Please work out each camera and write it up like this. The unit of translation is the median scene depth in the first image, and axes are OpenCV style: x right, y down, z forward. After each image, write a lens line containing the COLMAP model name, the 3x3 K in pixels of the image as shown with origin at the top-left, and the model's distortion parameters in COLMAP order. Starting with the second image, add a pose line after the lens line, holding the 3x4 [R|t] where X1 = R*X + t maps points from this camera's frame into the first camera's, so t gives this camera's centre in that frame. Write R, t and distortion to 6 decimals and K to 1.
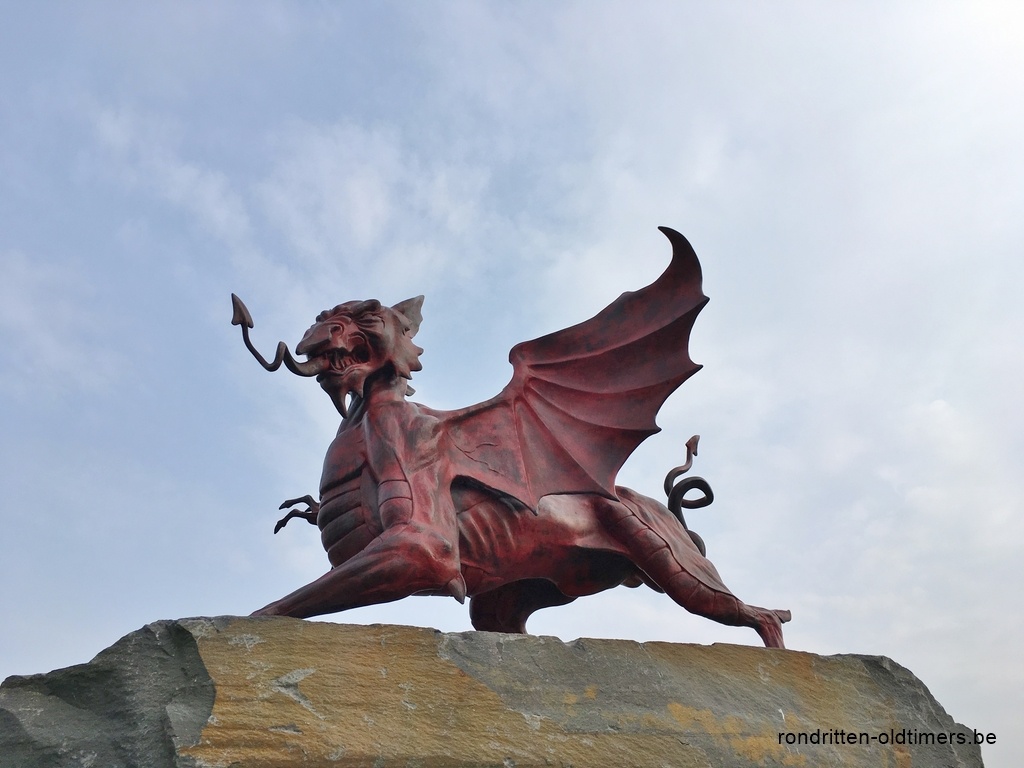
lens RADIAL K [[872.3, 0, 512.0], [0, 872.3, 384.0], [0, 0, 1]] dist [0.039481, -0.011507]
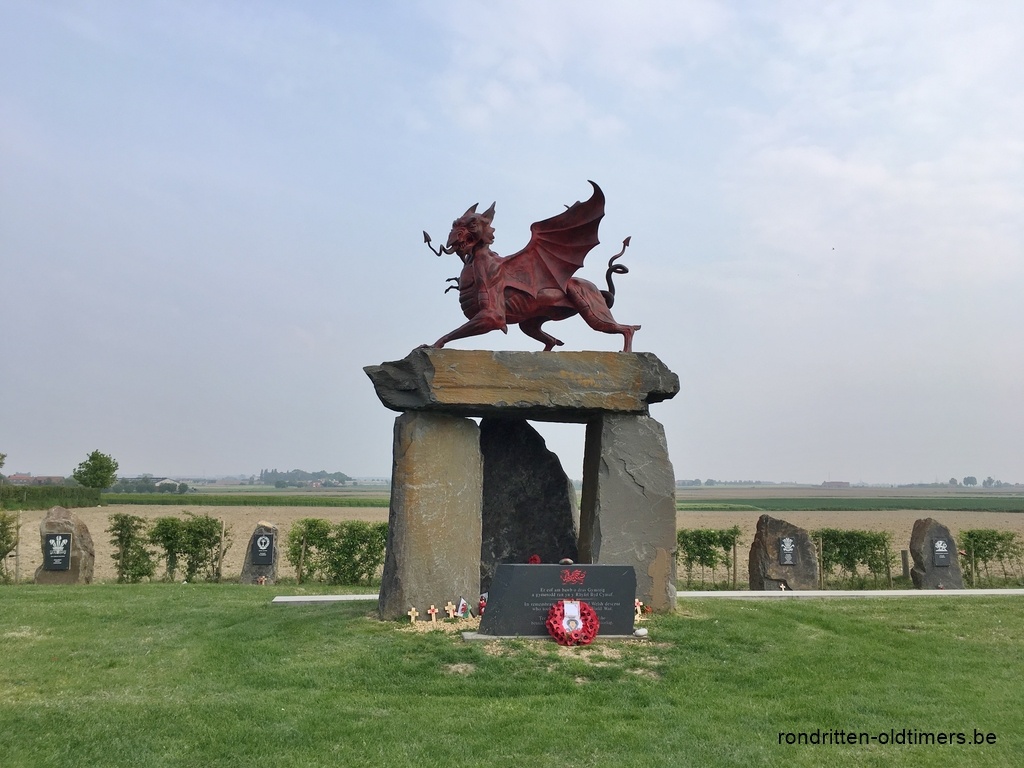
lens RADIAL K [[872.3, 0, 512.0], [0, 872.3, 384.0], [0, 0, 1]] dist [0.039481, -0.011507]
pose [[0.982584, 0.040181, -0.181424, 0.453641], [0.052367, 0.876892, 0.477826, -0.912644], [0.178289, -0.479004, 0.859516, -1.479082]]
